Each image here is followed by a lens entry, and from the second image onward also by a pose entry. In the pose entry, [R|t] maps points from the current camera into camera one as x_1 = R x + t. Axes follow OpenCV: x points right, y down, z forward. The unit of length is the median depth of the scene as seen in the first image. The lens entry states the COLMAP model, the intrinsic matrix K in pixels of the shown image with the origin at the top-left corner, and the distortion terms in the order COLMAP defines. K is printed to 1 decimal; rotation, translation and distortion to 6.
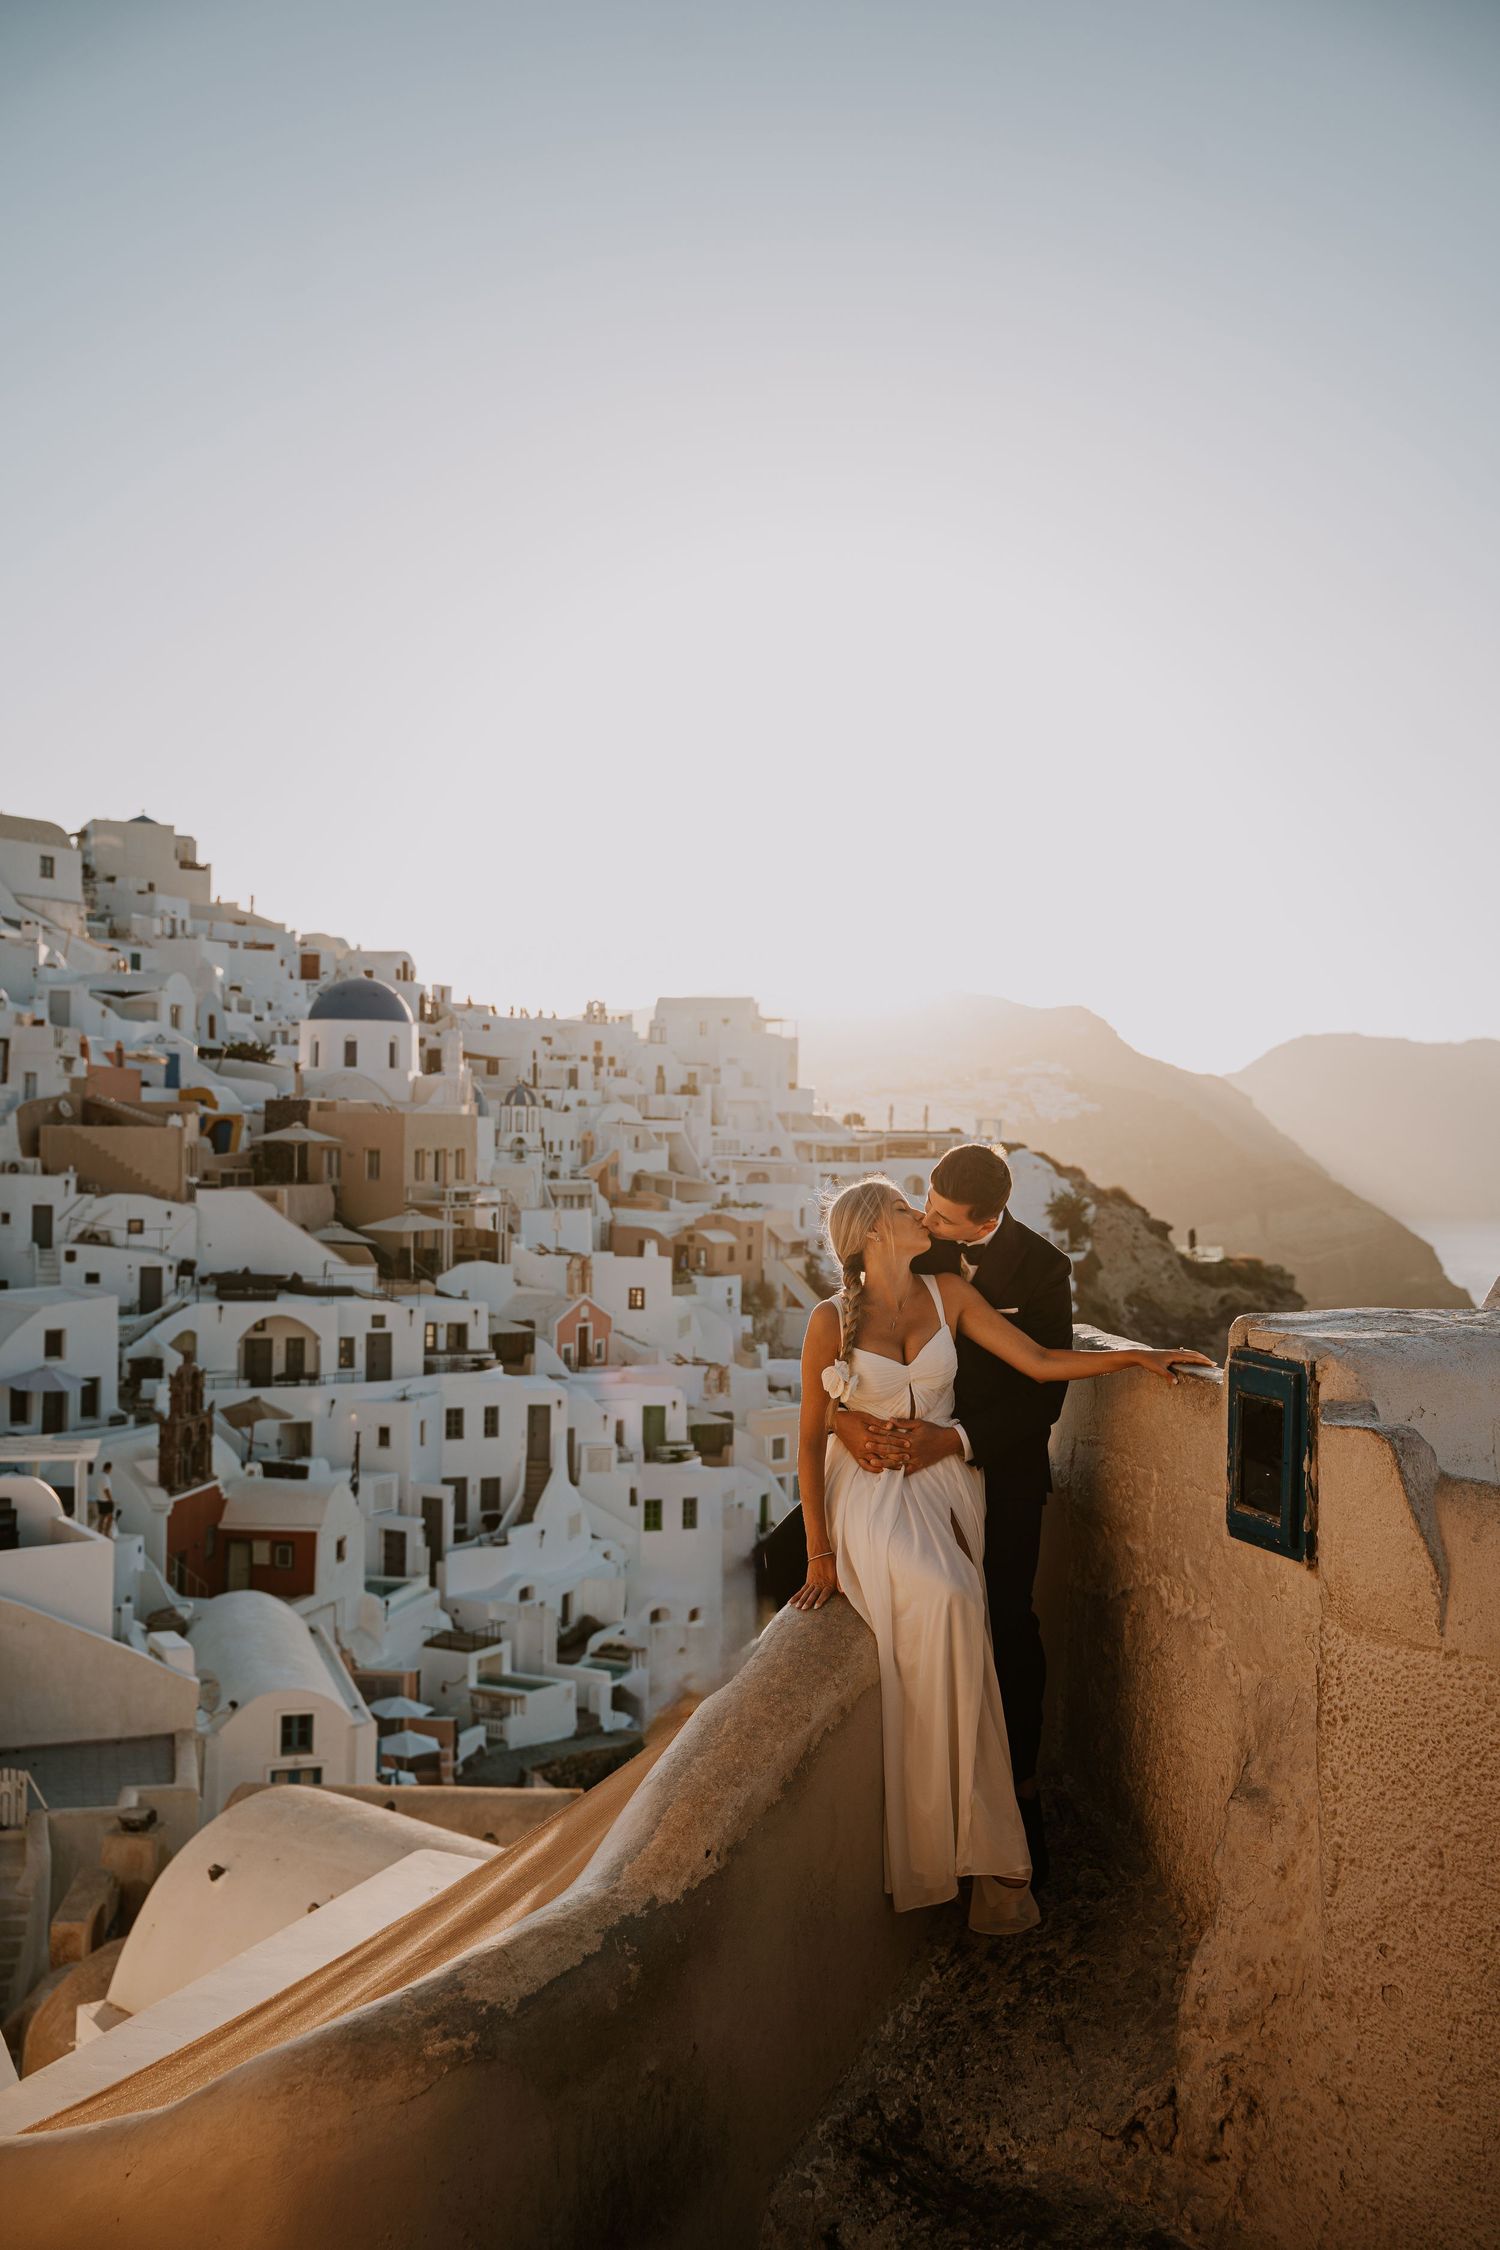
lens RADIAL K [[2404.3, 0, 767.6], [0, 2404.3, 1158.0], [0, 0, 1]] dist [0.130054, 0.000000]
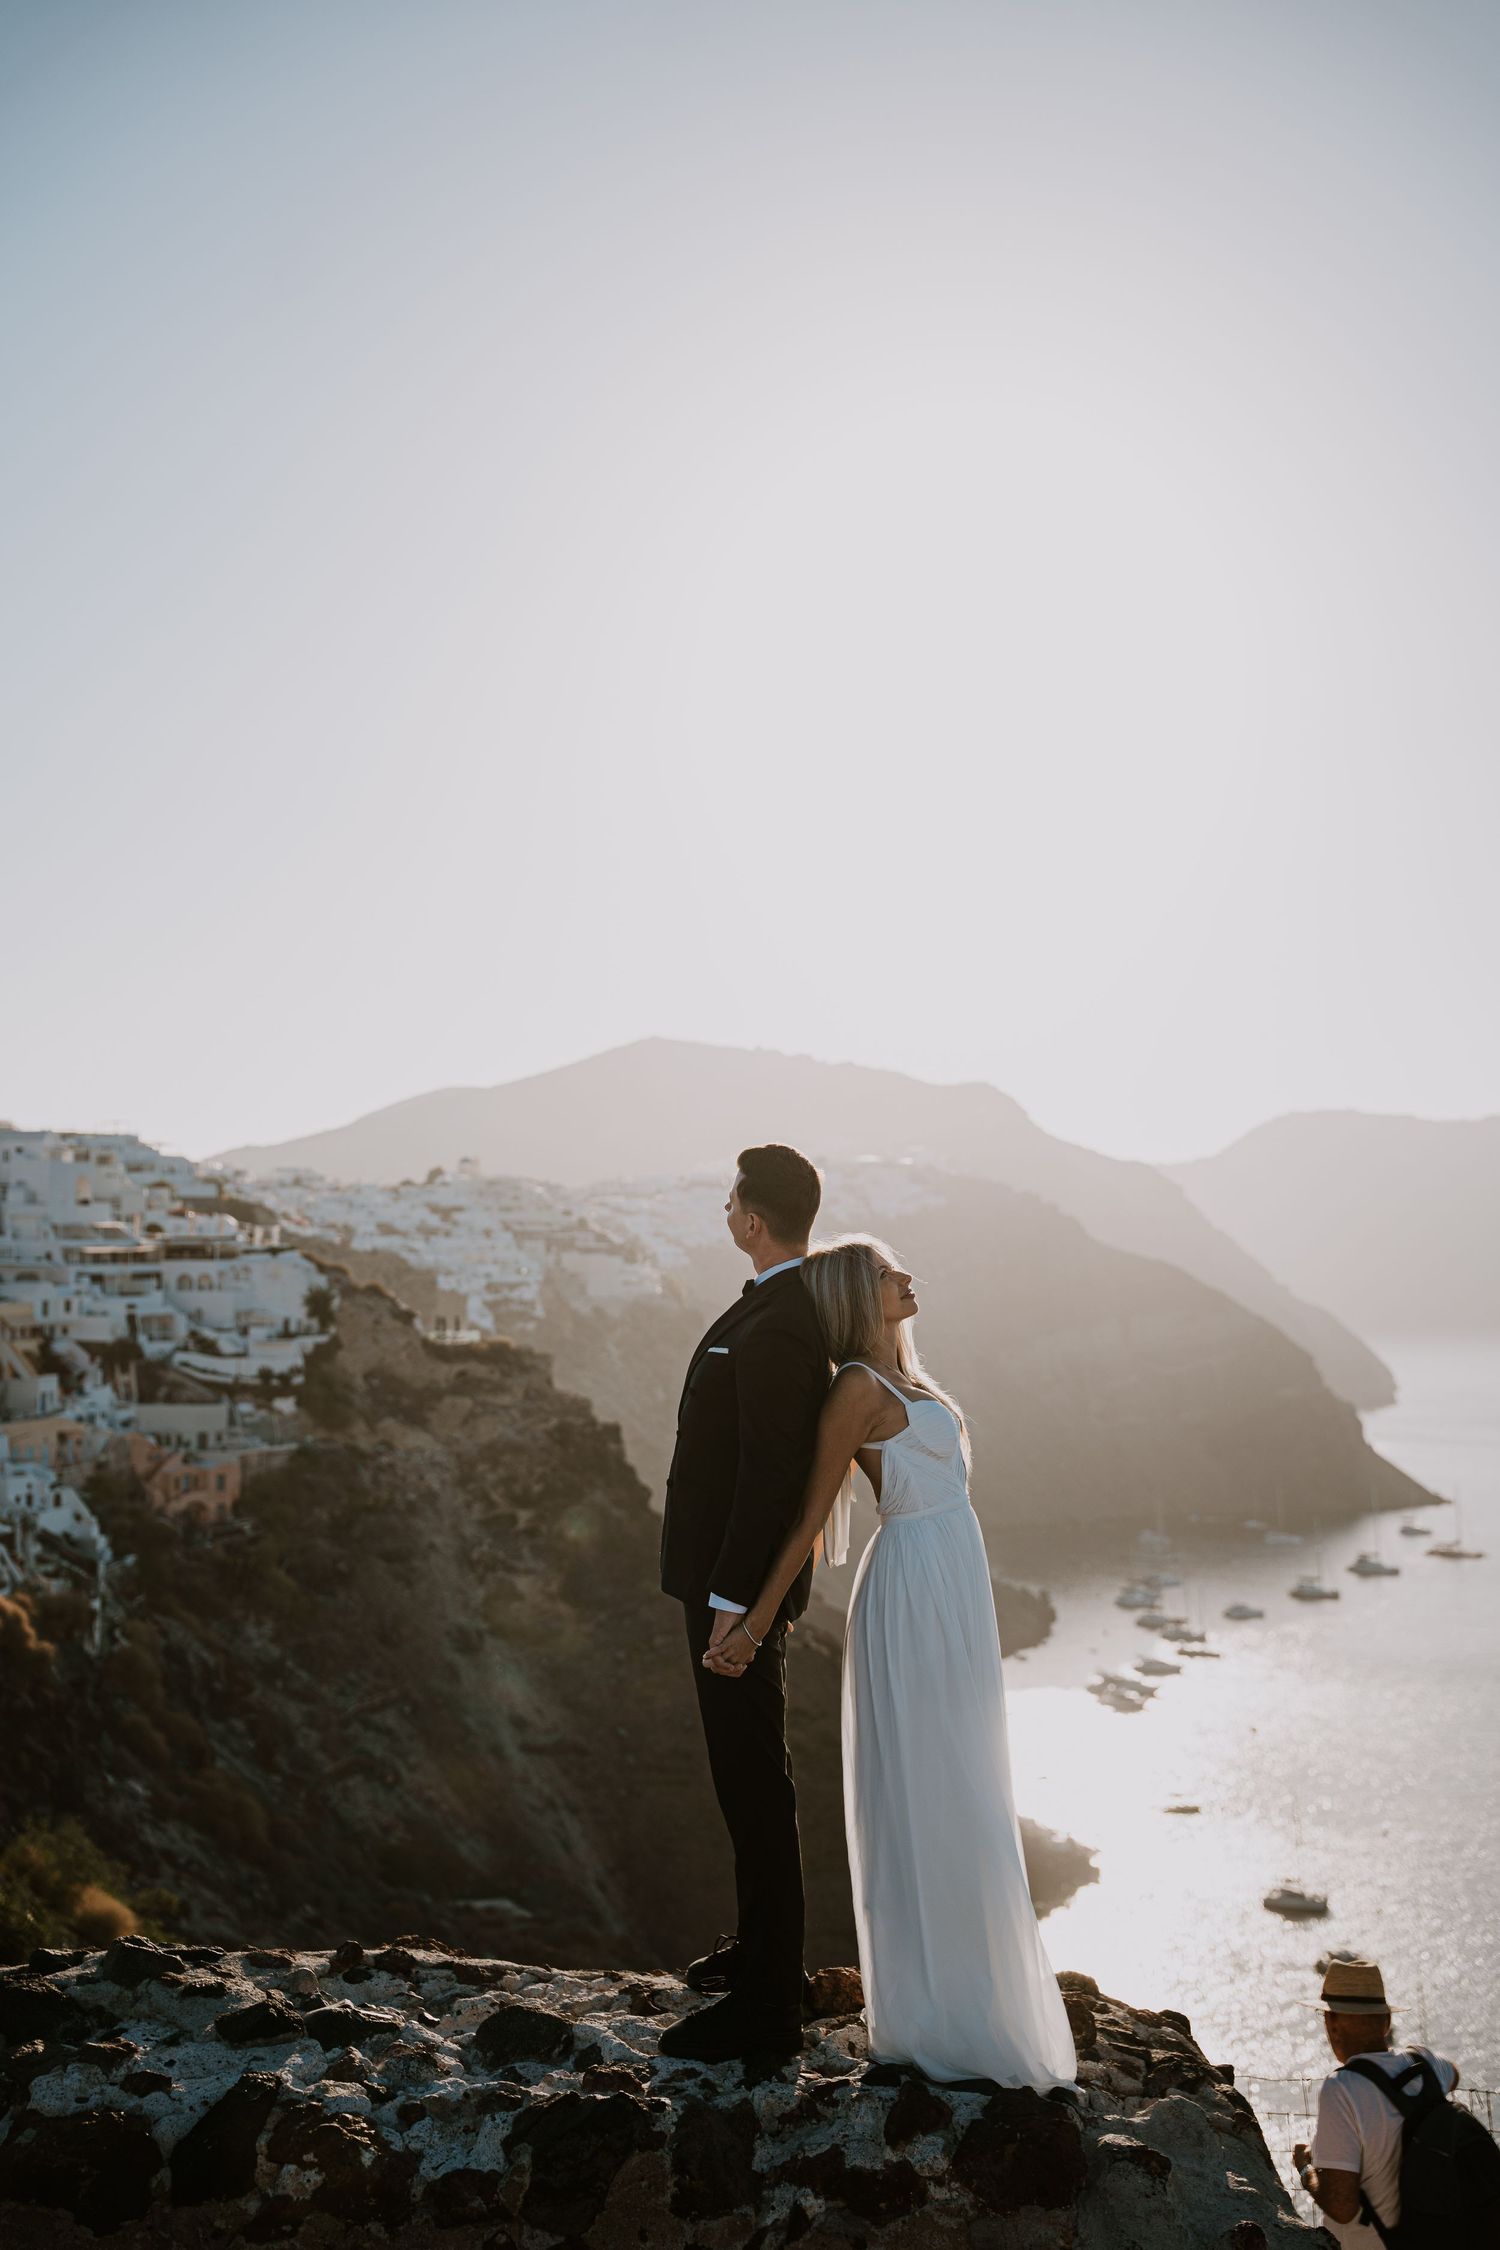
lens RADIAL K [[2984.2, 0, 792.3], [0, 2984.2, 1126.5], [0, 0, 1]] dist [0.218468, 0.000000]
pose [[0.999957, -0.008312, 0.003992, 0.413723], [0.008483, 0.998959, -0.044820, 0.003657], [-0.003615, 0.044852, 0.998987, -0.610700]]
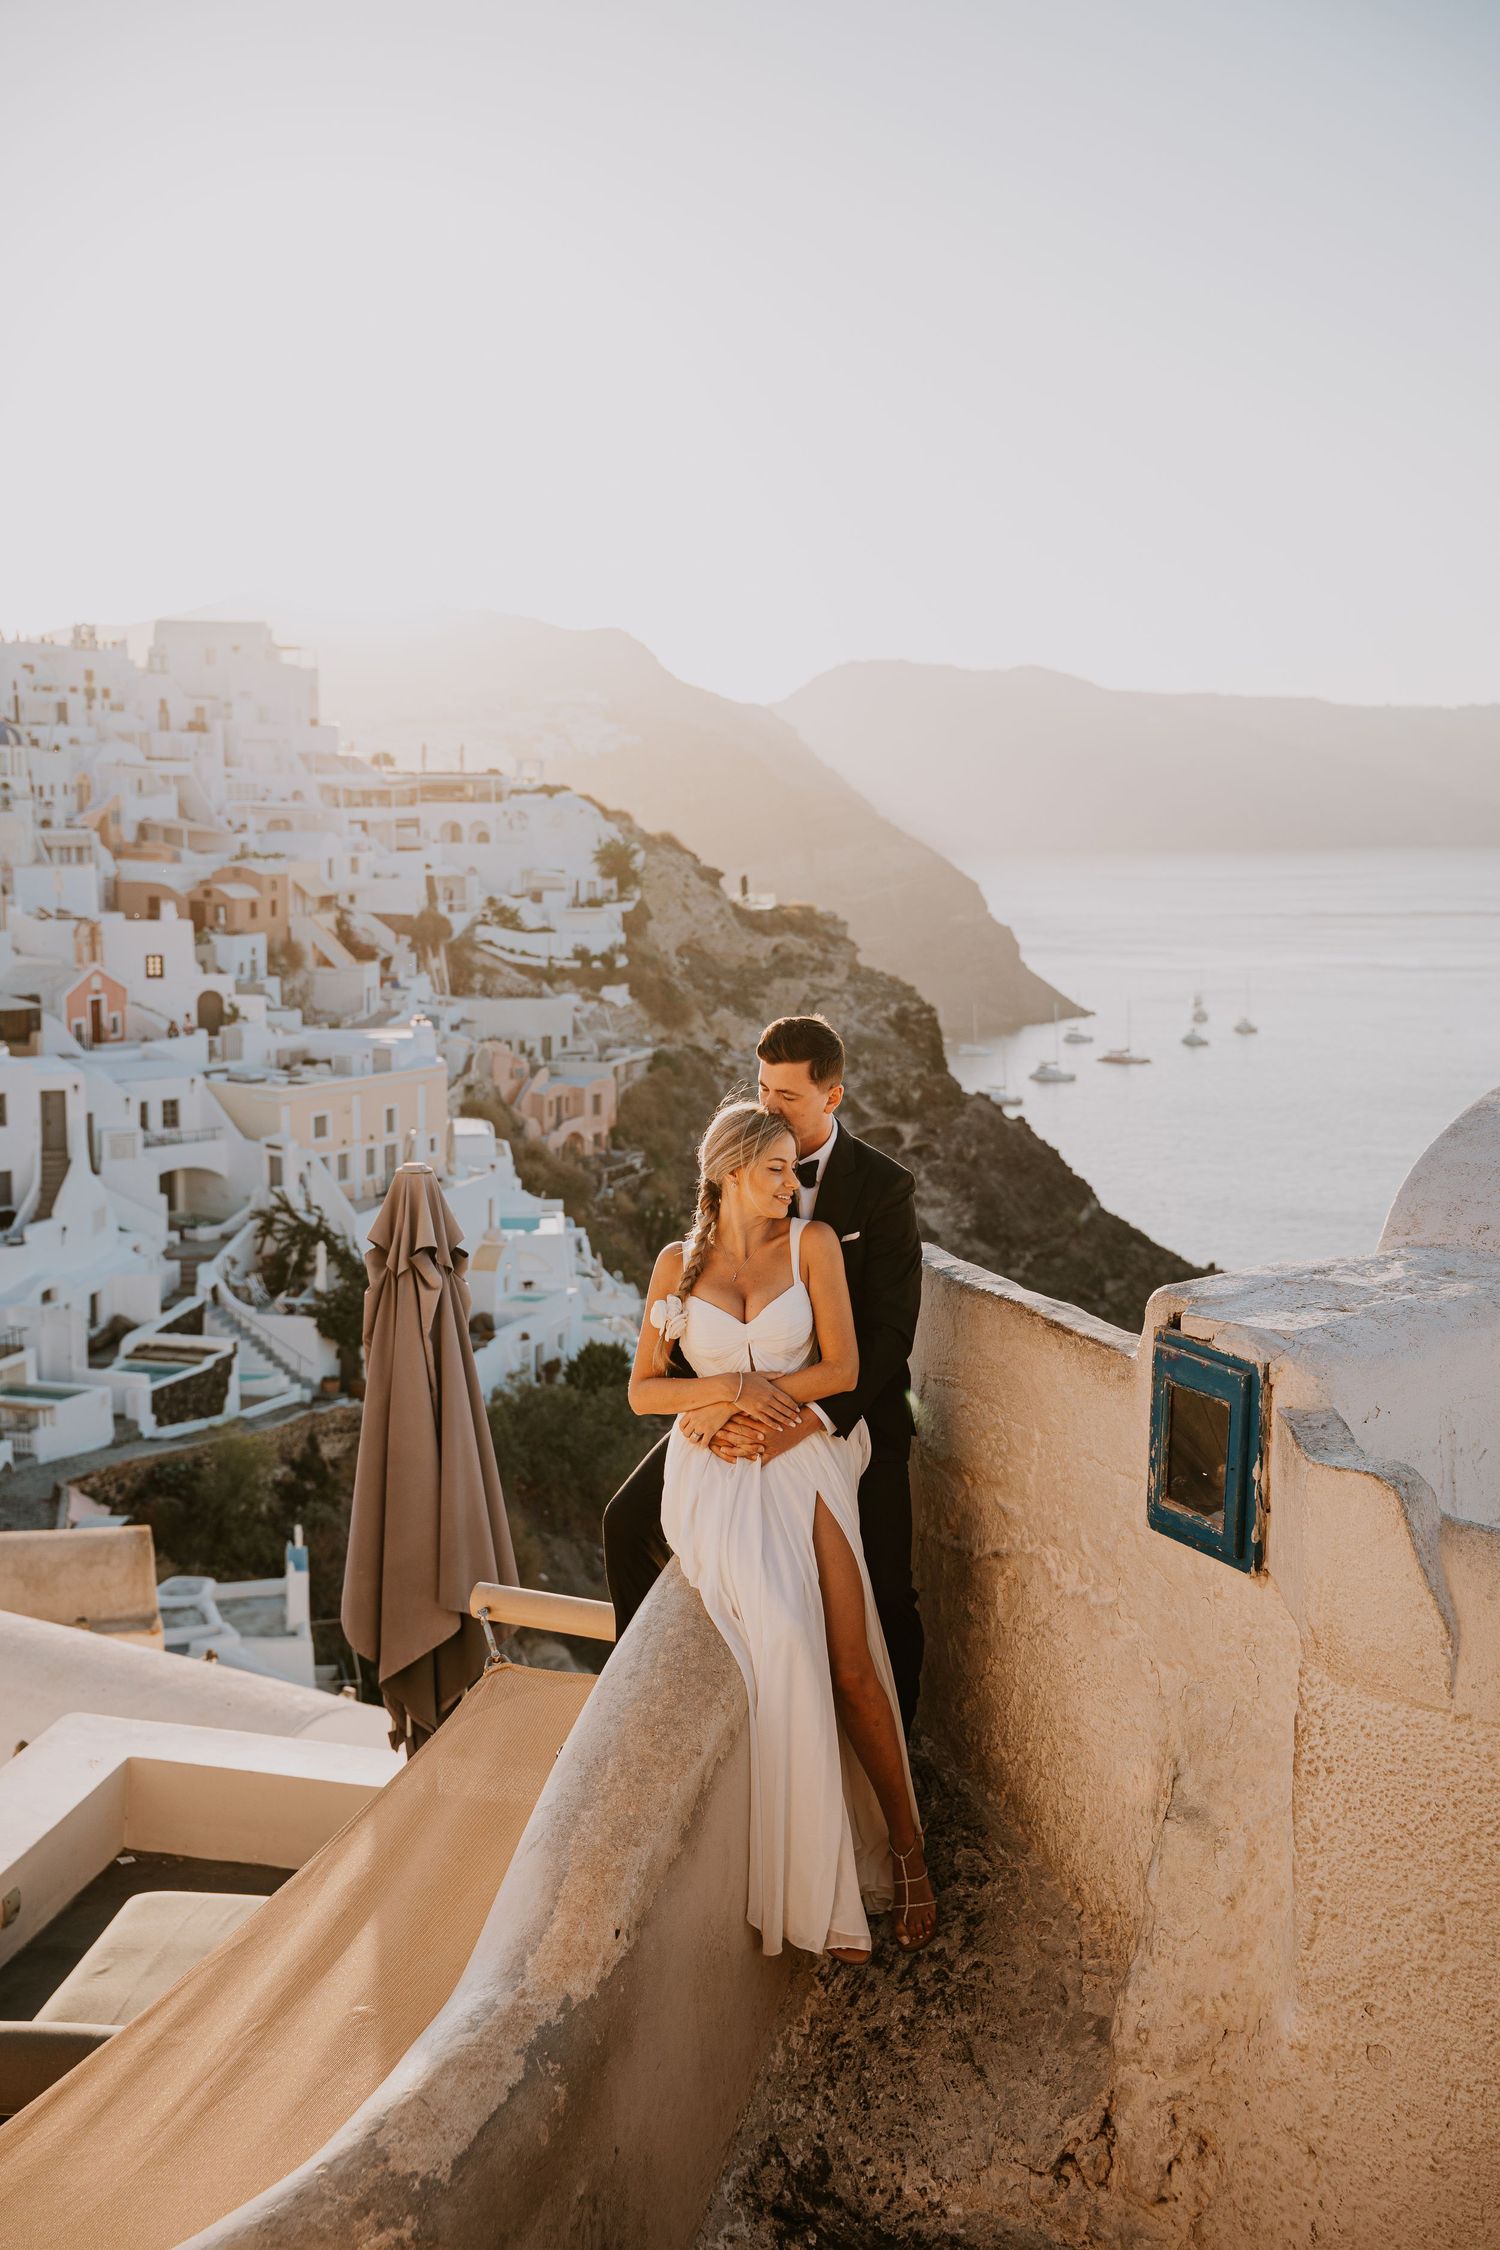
lens RADIAL K [[2538.6, 0, 777.5], [0, 2538.6, 1134.6], [0, 0, 1]] dist [0.118129, 0.000000]
pose [[0.981642, -0.031706, 0.188077, -0.004763], [0.006298, 0.990937, 0.134176, -0.004654], [-0.190627, -0.130528, 0.972946, 0.003752]]
